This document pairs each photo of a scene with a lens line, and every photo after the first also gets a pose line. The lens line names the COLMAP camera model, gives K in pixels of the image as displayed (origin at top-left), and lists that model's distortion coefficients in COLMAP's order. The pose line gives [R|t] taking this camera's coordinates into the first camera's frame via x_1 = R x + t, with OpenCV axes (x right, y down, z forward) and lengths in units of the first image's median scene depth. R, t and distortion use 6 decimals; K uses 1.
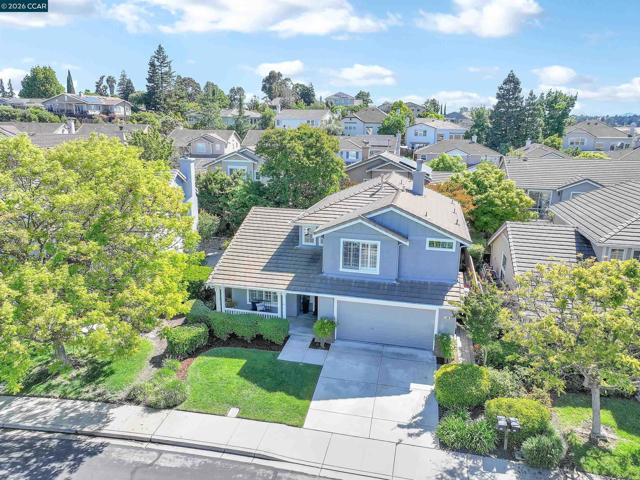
lens RADIAL K [[455.6, 0, 324.0], [0, 455.6, 236.4], [0, 0, 1]] dist [0.000718, 0.013066]
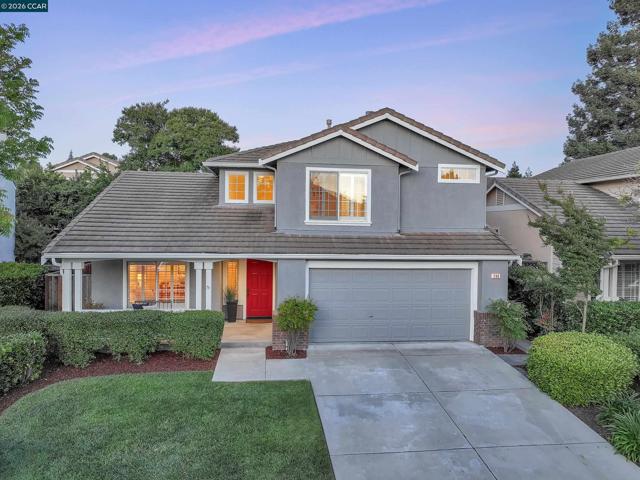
lens RADIAL K [[455.6, 0, 321.0], [0, 455.6, 240.9], [0, 0, 1]] dist [0.000718, 0.013066]
pose [[0.942356, -0.013289, 0.334347, -0.143428], [0.080763, 0.978702, -0.188731, 0.210315], [-0.324718, 0.204855, 0.923359, 0.459494]]
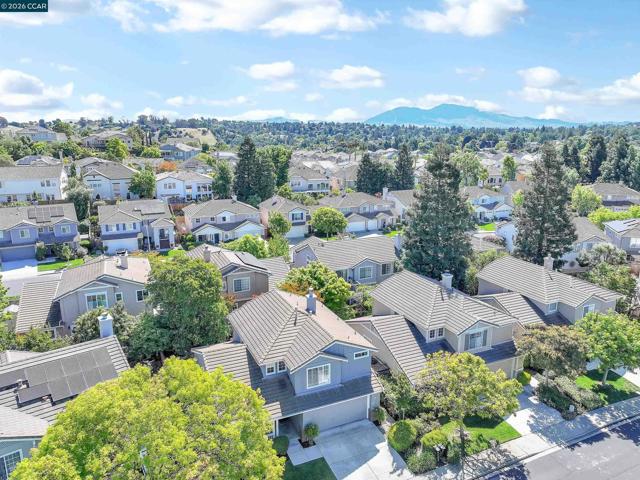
lens RADIAL K [[455.6, 0, 321.4], [0, 455.6, 242.0], [0, 0, 1]] dist [0.000718, 0.013066]
pose [[0.789446, -0.158368, 0.593038, -0.741636], [0.155574, 0.986221, 0.056267, -0.479087], [-0.593777, 0.047841, 0.803206, -0.251659]]
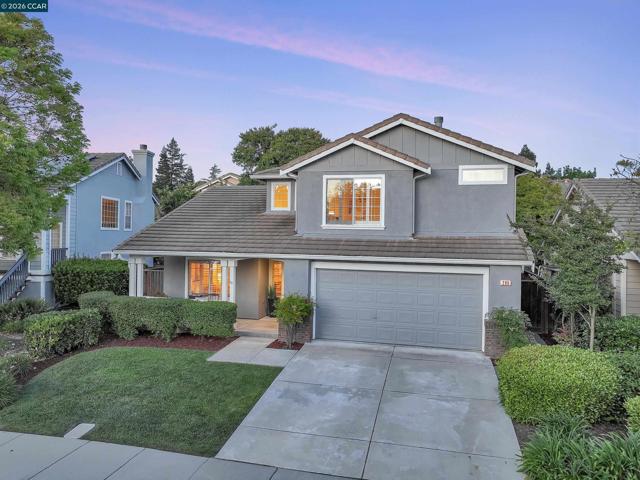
lens RADIAL K [[455.6, 0, 323.4], [0, 455.6, 239.7], [0, 0, 1]] dist [0.000718, 0.013066]
pose [[0.999581, 0.001364, -0.028907, 0.055130], [-0.008101, 0.972136, -0.234276, 0.240122], [0.027782, 0.234412, 0.971740, 0.394077]]
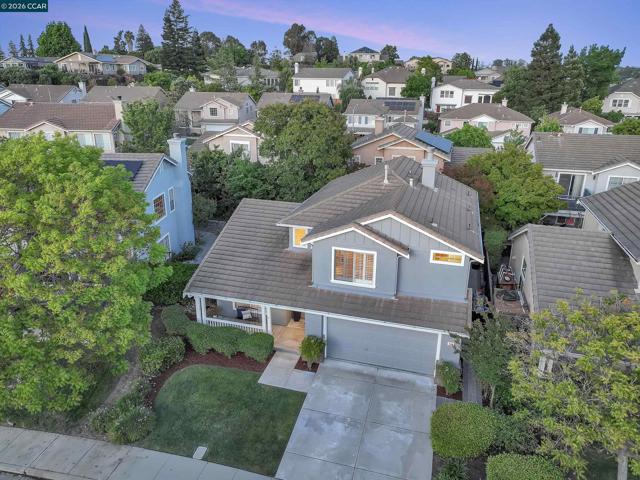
lens RADIAL K [[455.6, 0, 323.5], [0, 455.6, 235.9], [0, 0, 1]] dist [0.000718, 0.013066]
pose [[0.998363, 0.015335, -0.055107, 0.067378], [-0.010205, 0.995688, 0.092200, -0.095575], [0.056283, -0.091487, 0.994214, 0.132405]]
